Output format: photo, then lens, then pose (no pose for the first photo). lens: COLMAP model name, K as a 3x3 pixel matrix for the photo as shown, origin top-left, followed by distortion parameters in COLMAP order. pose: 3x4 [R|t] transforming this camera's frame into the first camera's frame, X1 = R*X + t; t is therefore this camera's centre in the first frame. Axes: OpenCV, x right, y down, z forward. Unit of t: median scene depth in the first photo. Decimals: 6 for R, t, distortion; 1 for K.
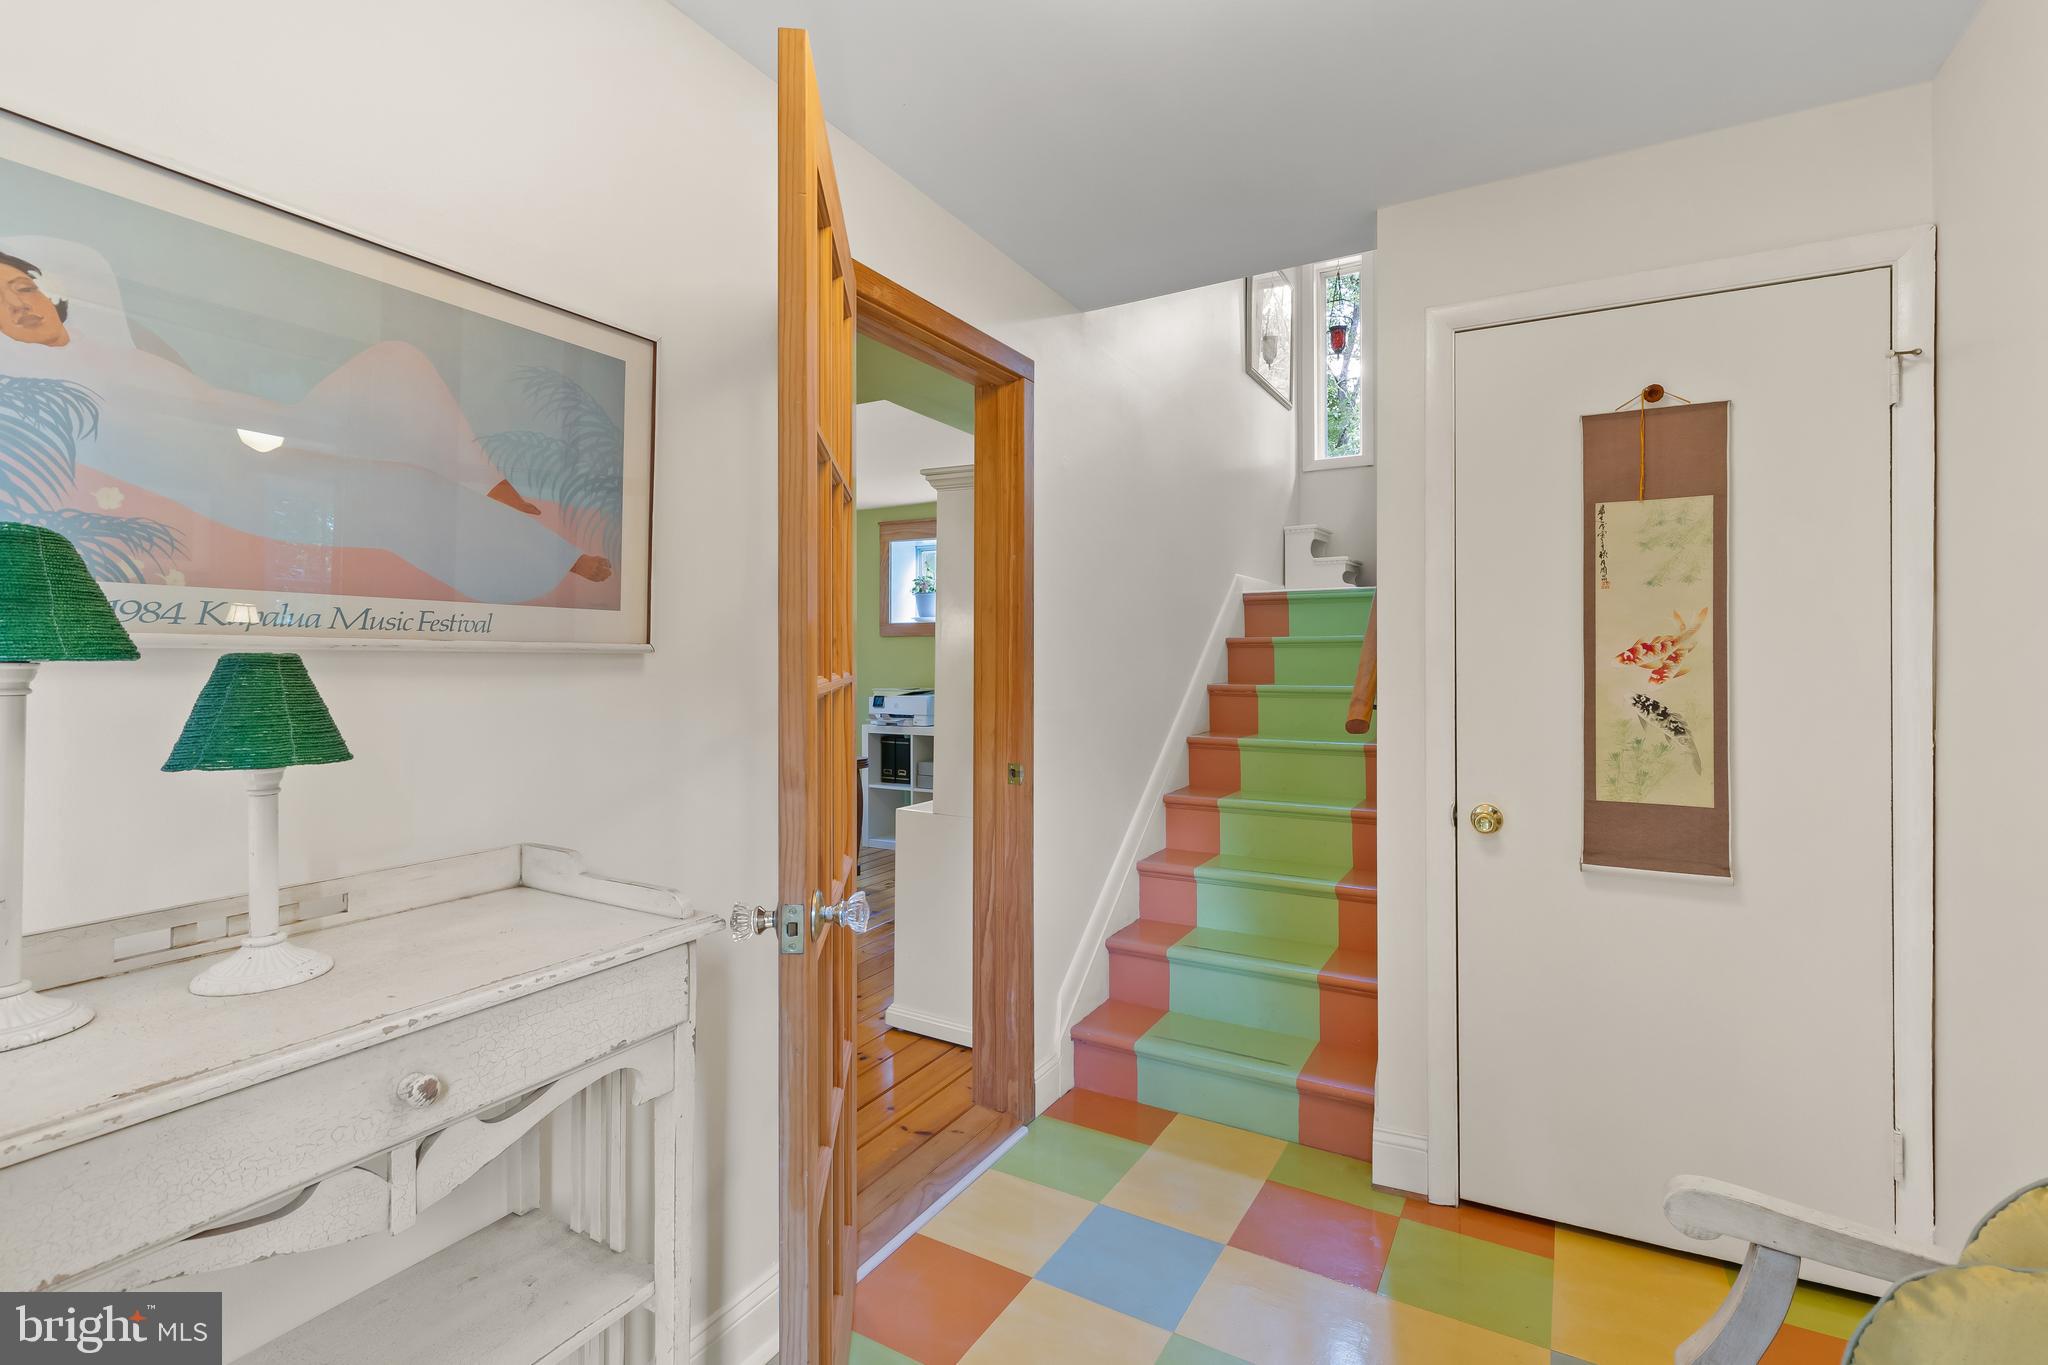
lens RADIAL K [[927.2, 0, 1025.1], [0, 927.2, 671.8], [0, 0, 1]] dist [0.017188, 0.001067]
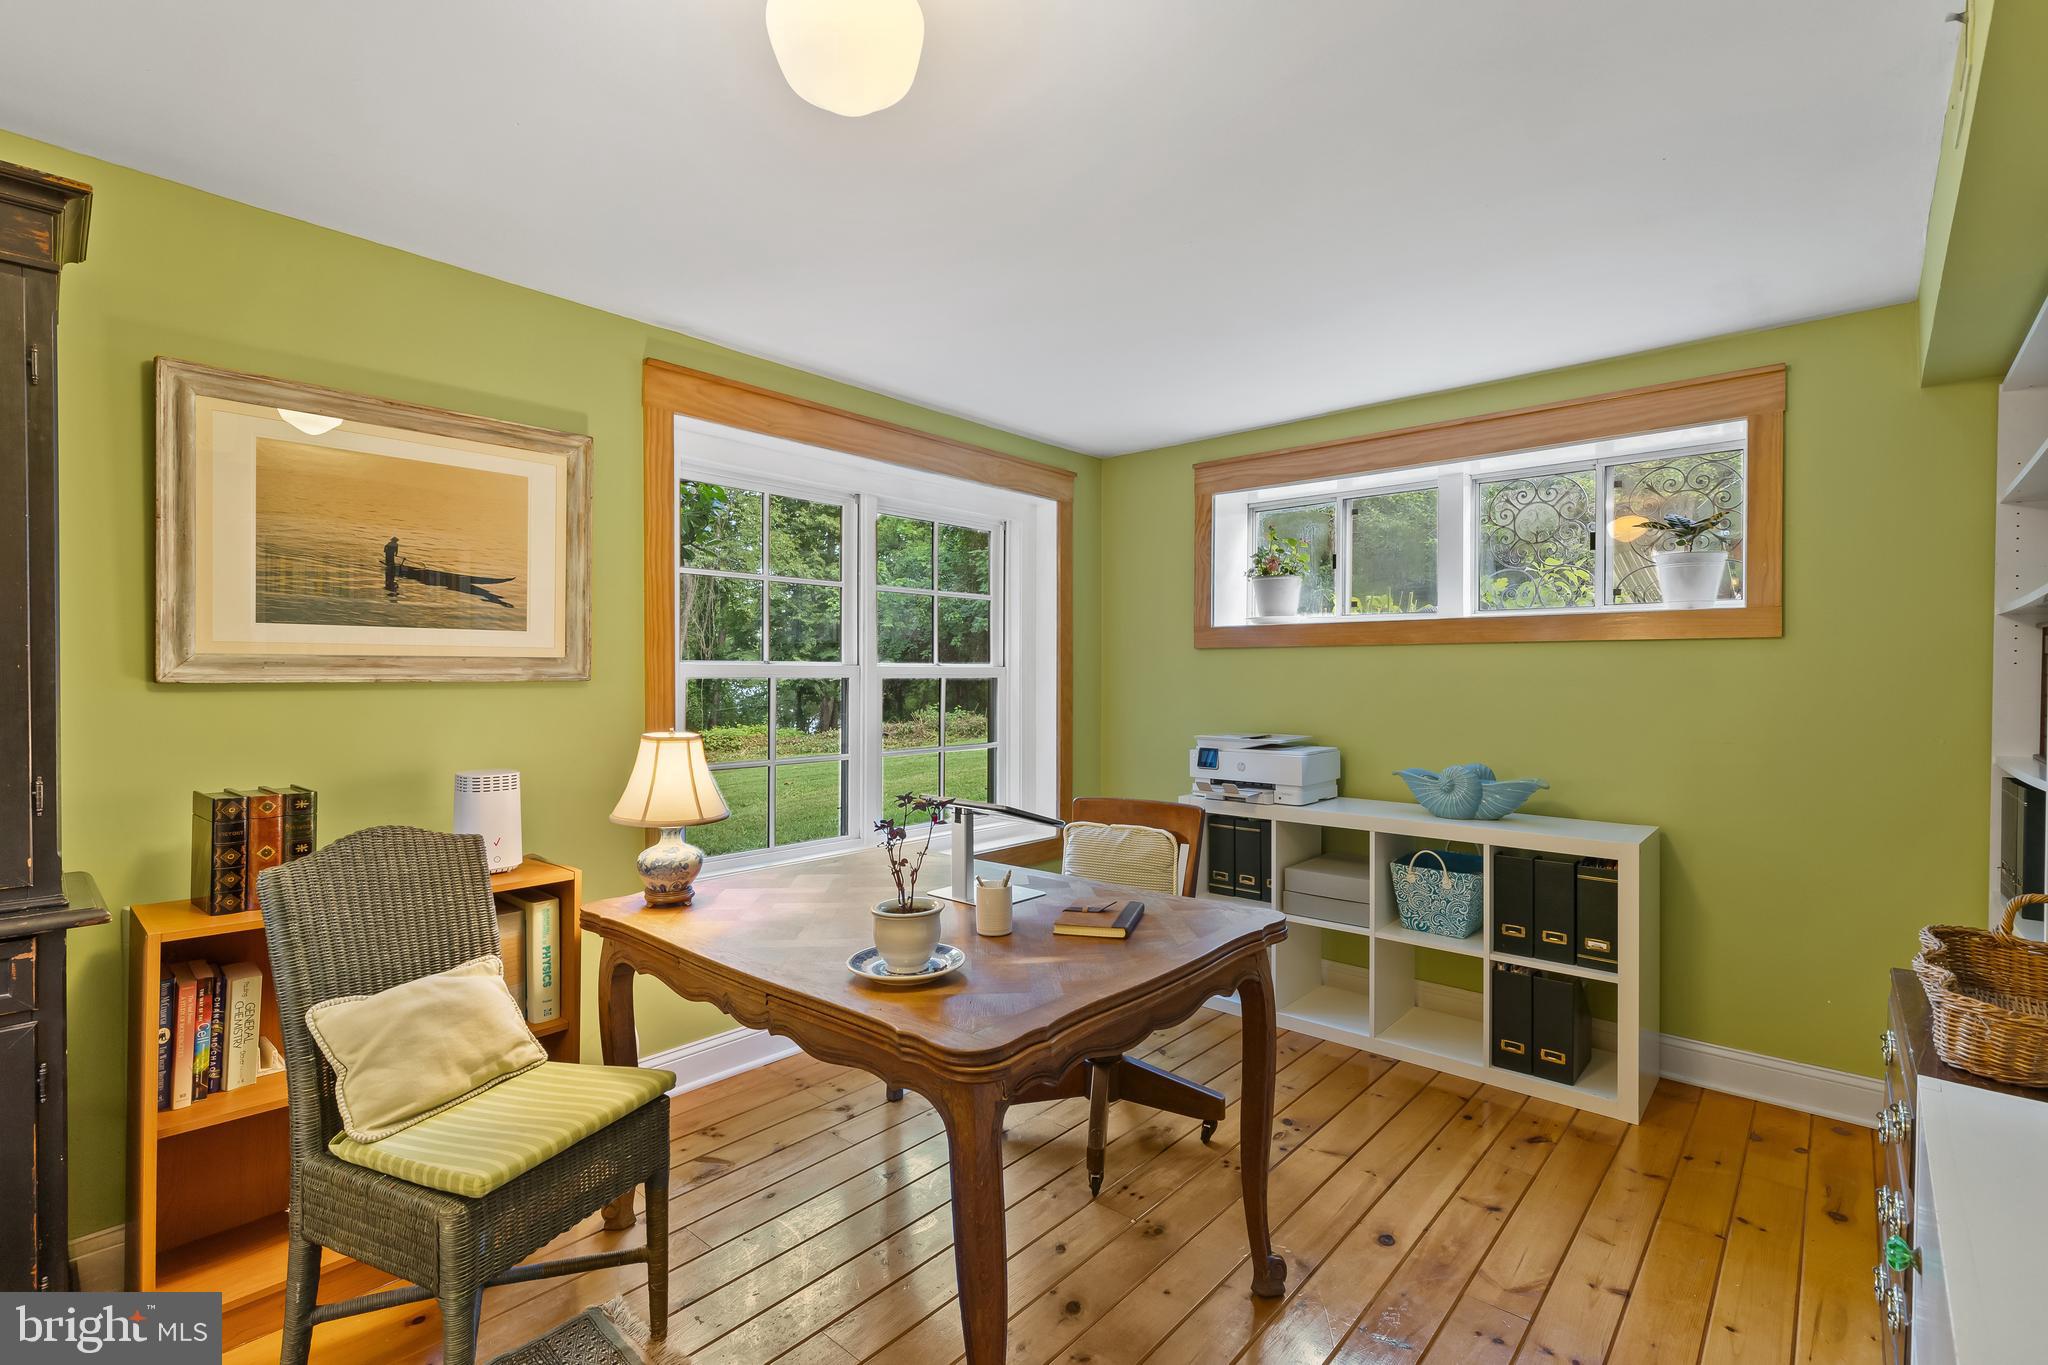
lens RADIAL K [[927.2, 0, 1024.2], [0, 927.2, 679.8], [0, 0, 1]] dist [0.017188, 0.001067]
pose [[0.979606, -0.000661, -0.200927, -0.152892], [-0.000854, 0.999972, -0.007454, -0.013327], [0.200926, 0.007474, 0.979578, 0.394513]]
